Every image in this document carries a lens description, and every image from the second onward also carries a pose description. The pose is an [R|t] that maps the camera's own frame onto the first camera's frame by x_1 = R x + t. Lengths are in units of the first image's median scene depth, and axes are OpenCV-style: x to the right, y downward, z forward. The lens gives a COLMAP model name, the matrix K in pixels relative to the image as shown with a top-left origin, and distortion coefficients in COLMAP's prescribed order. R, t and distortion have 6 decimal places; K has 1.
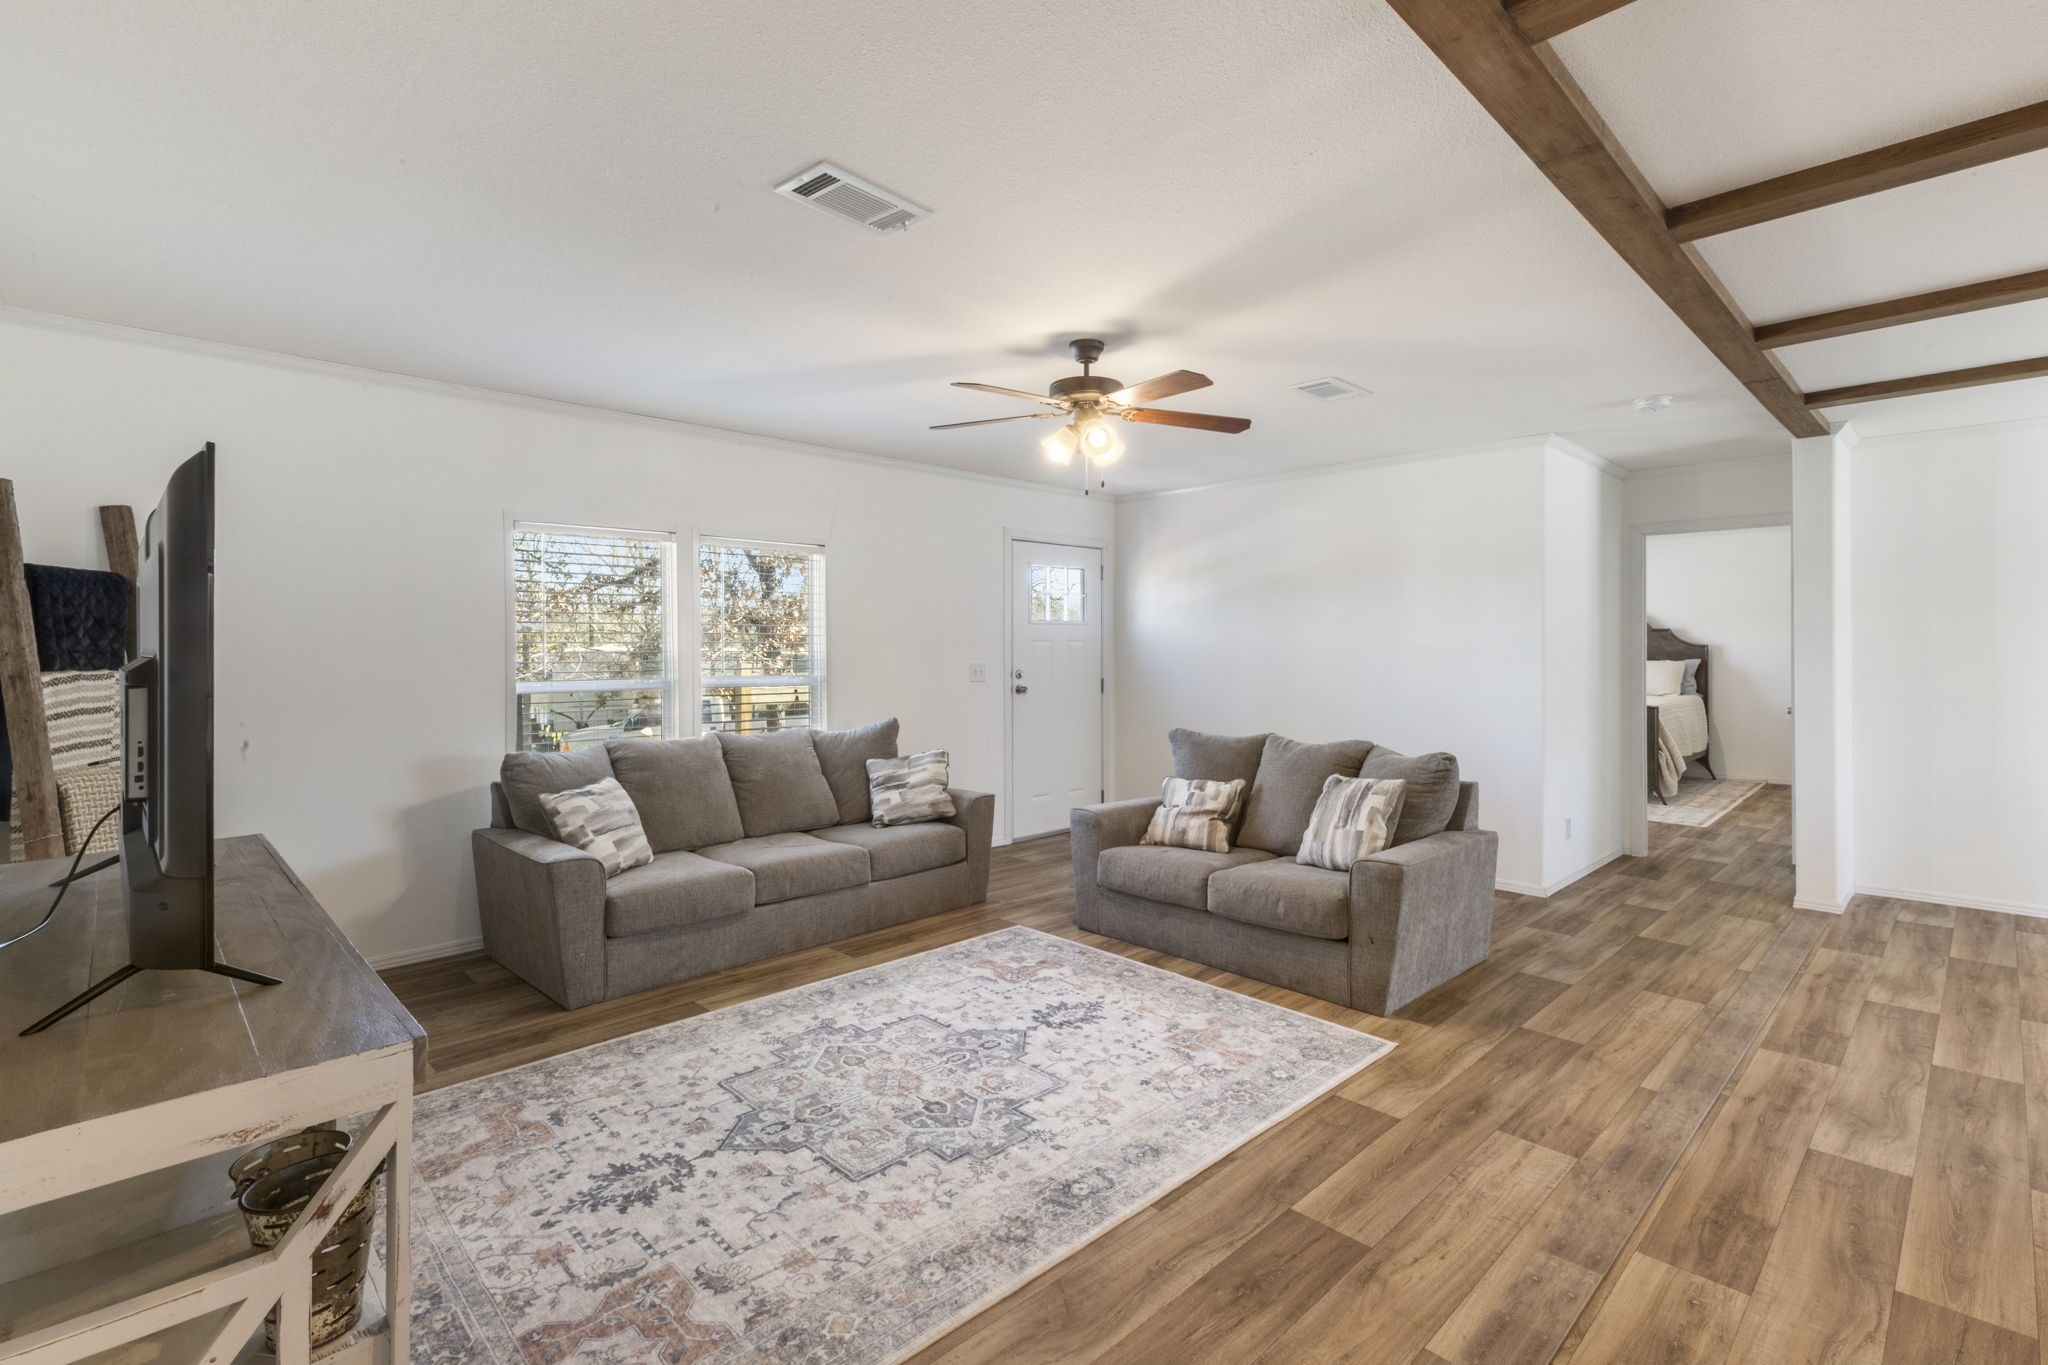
lens RADIAL K [[945.8, 0, 1023.2], [0, 945.8, 646.2], [0, 0, 1]] dist [-0.001453, -0.000162]
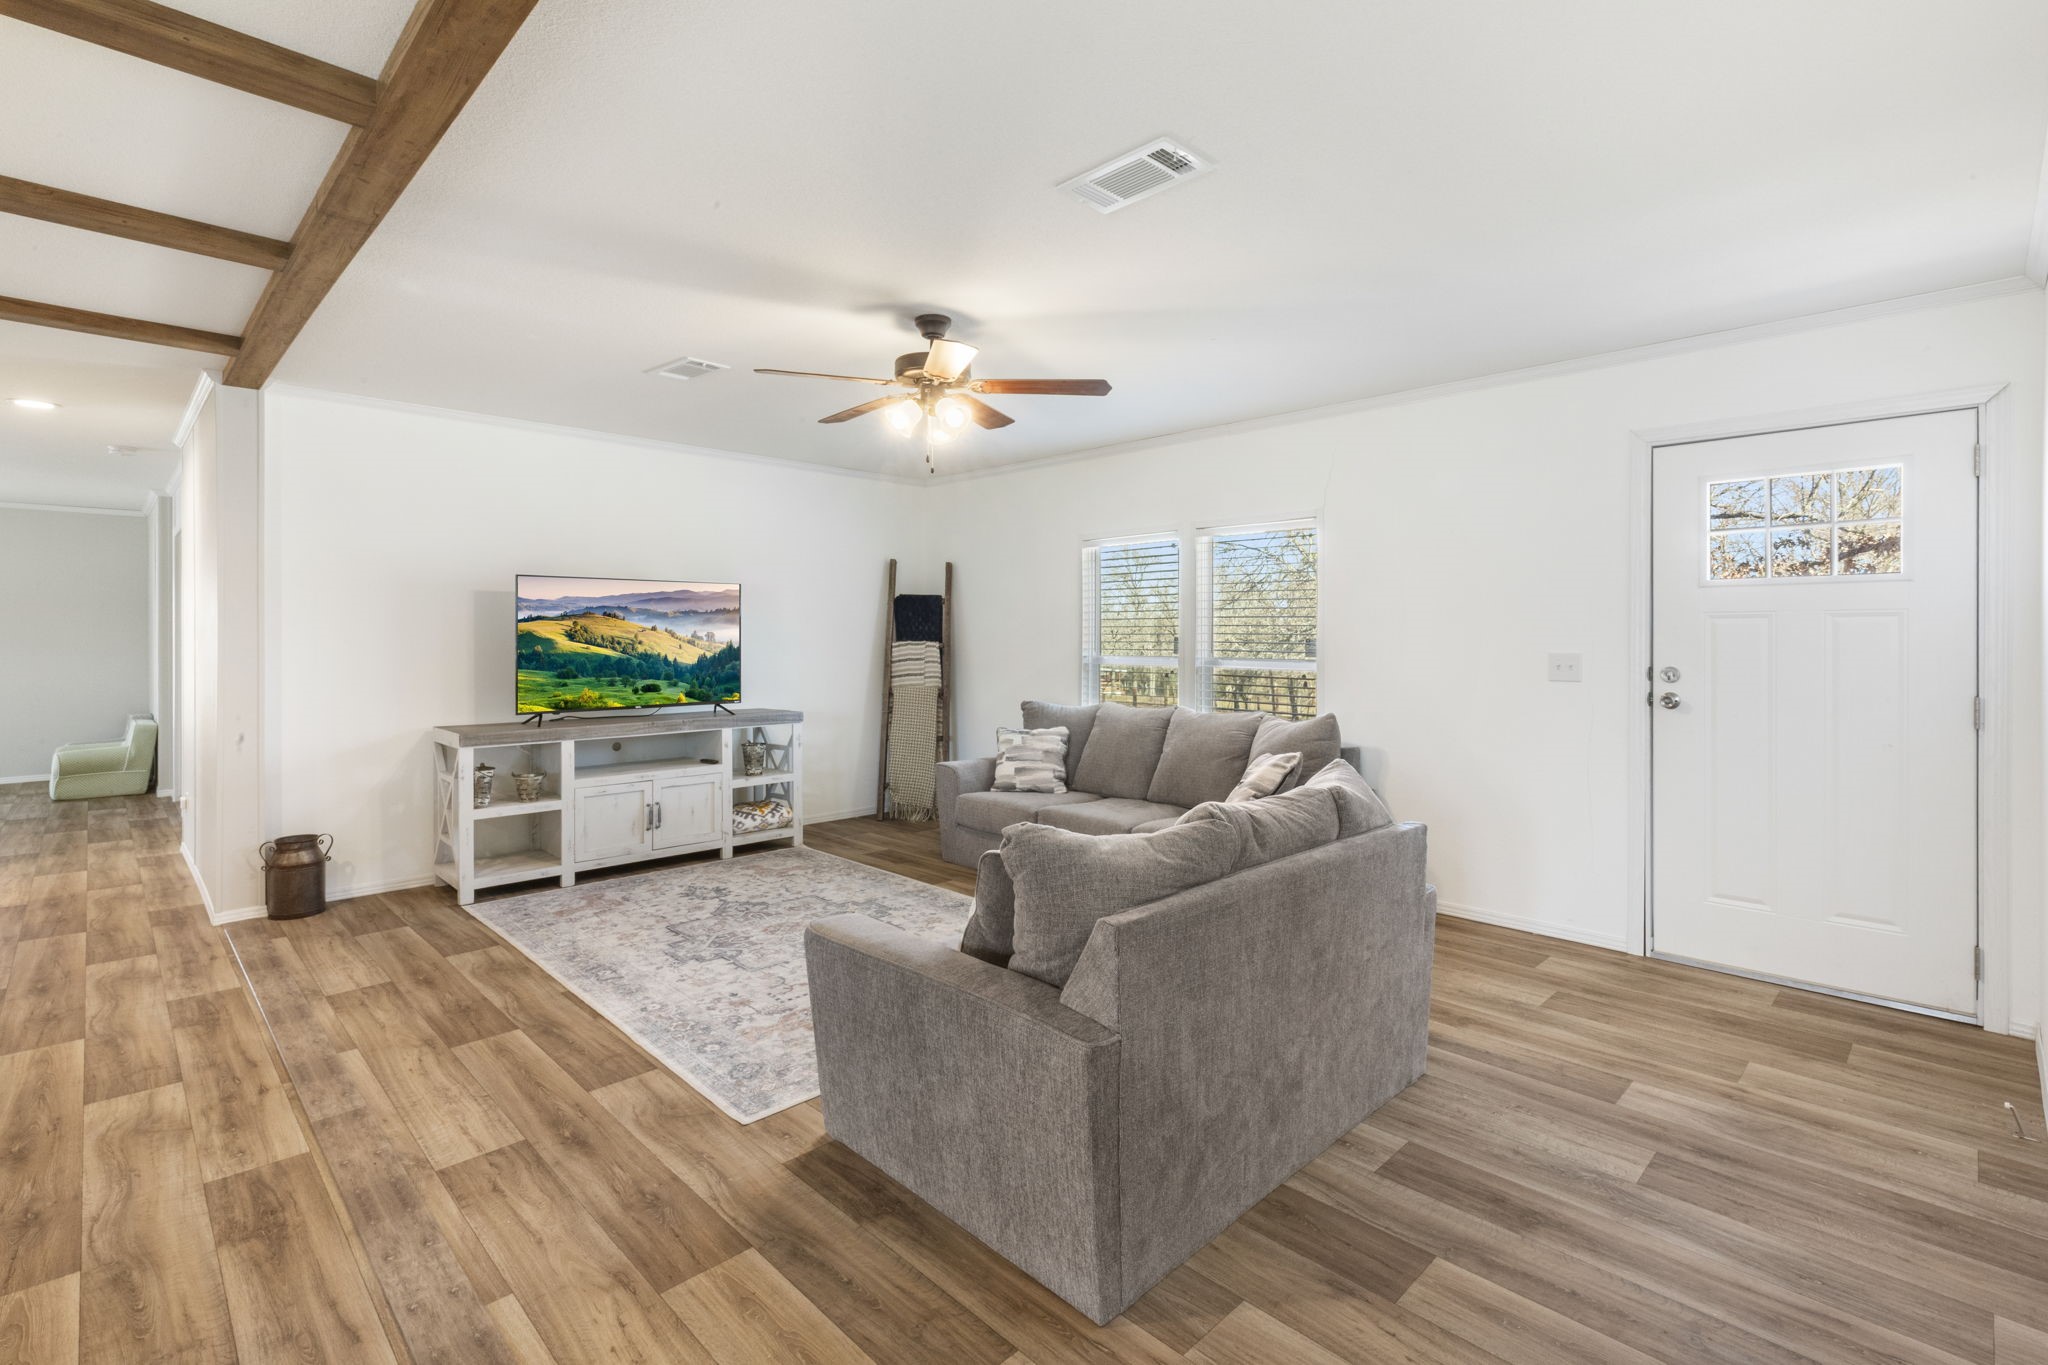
lens RADIAL K [[945.8, 0, 1023.2], [0, 945.8, 646.2], [0, 0, 1]] dist [-0.001453, -0.000162]
pose [[0.008241, 0.012932, -0.999882, 1.279882], [-0.001140, 0.999916, 0.012923, 0.010687], [0.999965, 0.001033, 0.008255, 1.324951]]
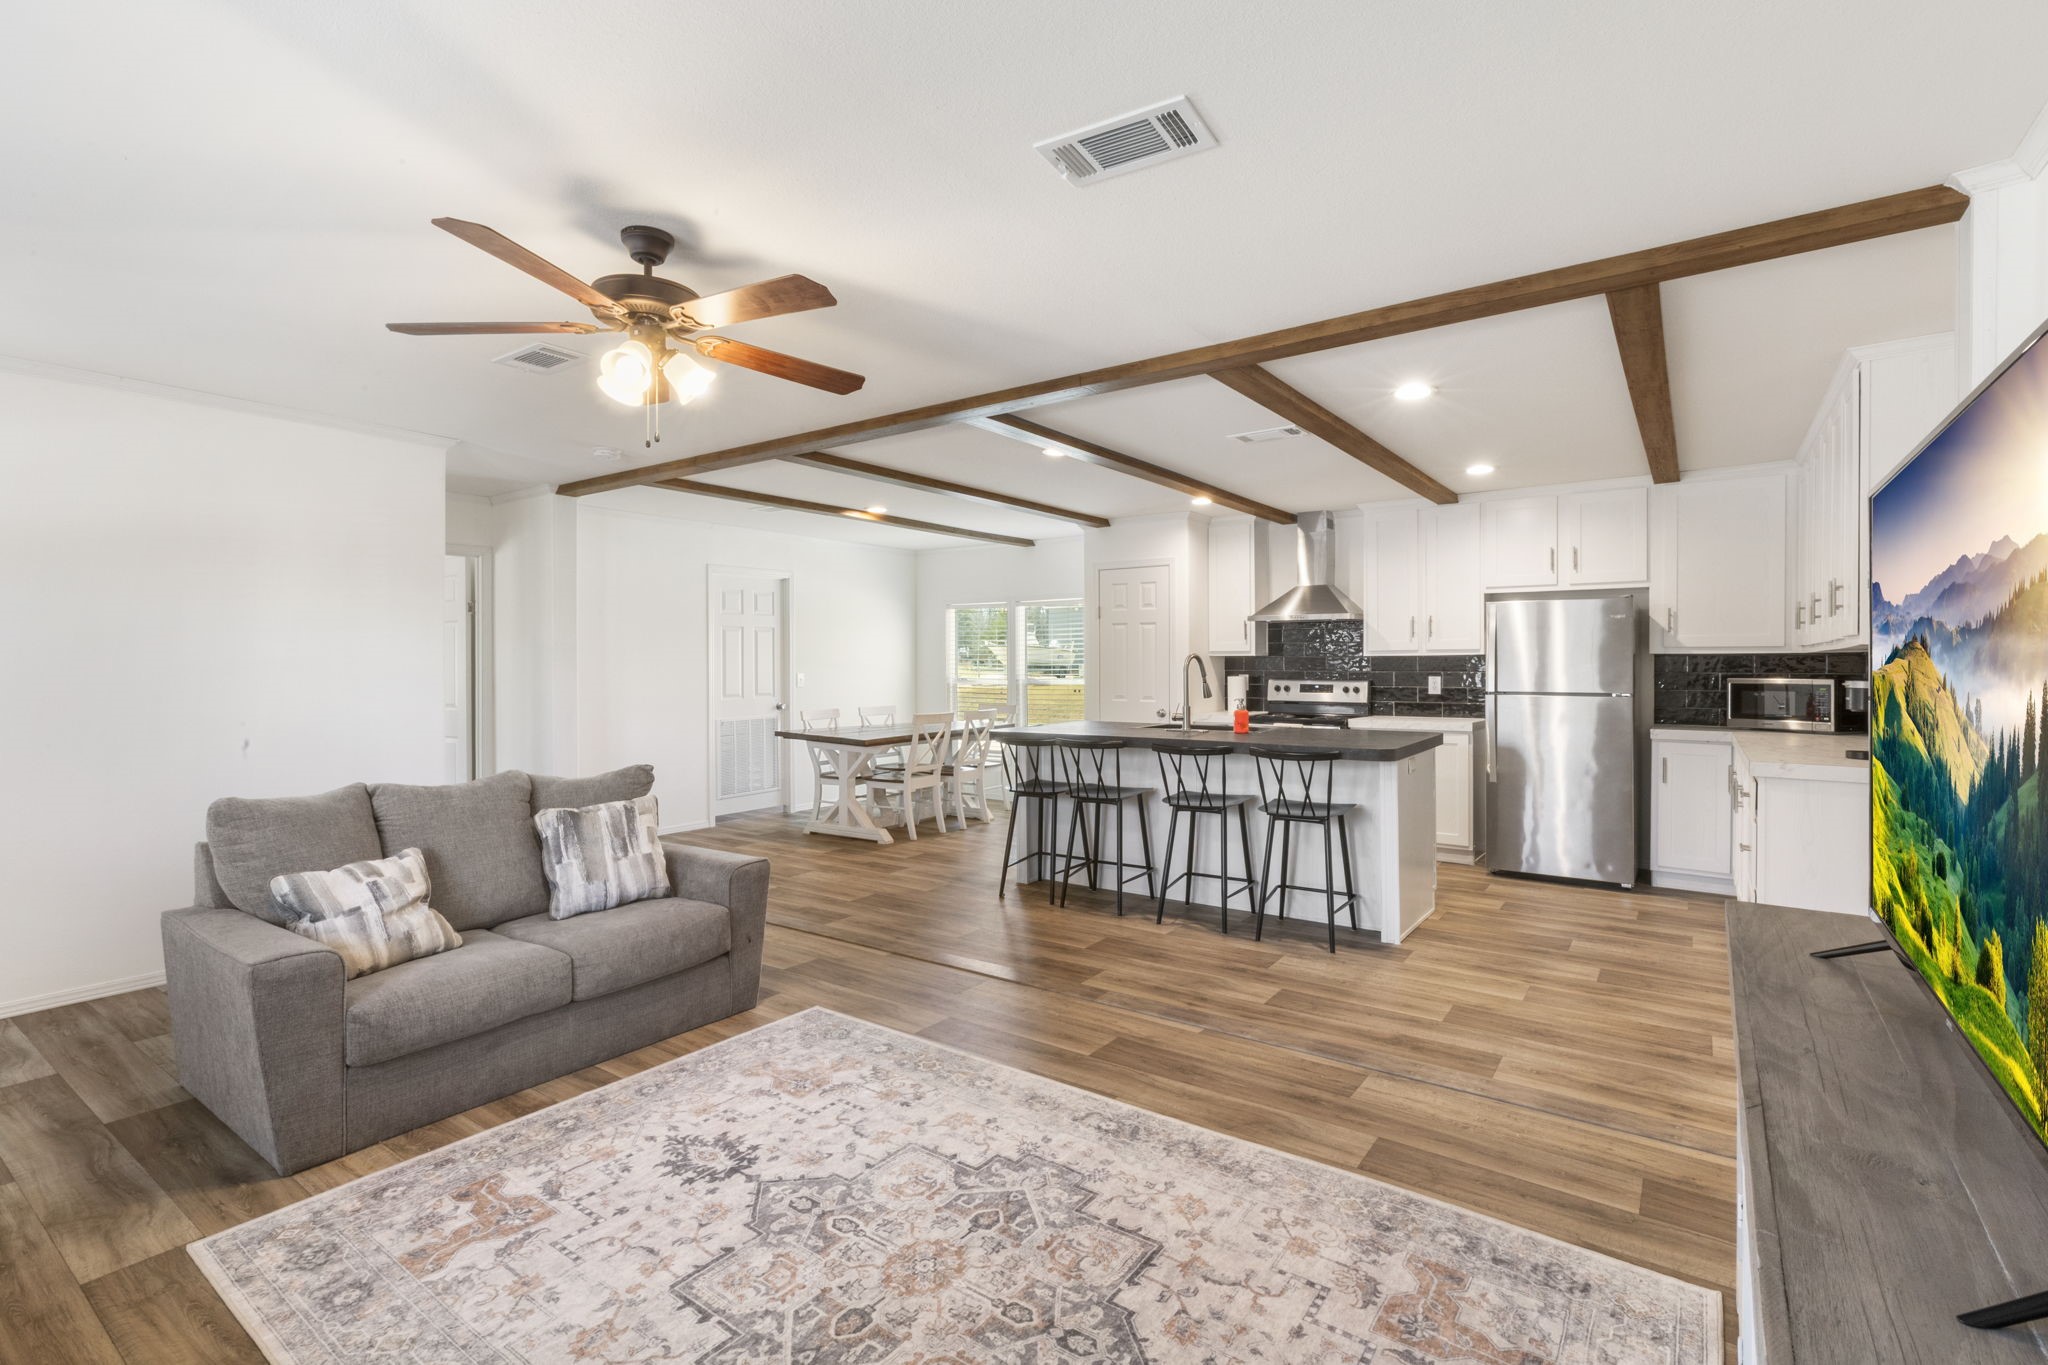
lens RADIAL K [[945.8, 0, 1023.2], [0, 945.8, 646.2], [0, 0, 1]] dist [-0.001453, -0.000162]
pose [[-0.179079, 0.017735, 0.983675, -0.847253], [0.000244, 0.999838, -0.017982, 0.005046], [-0.983835, -0.002980, -0.179055, 1.036227]]
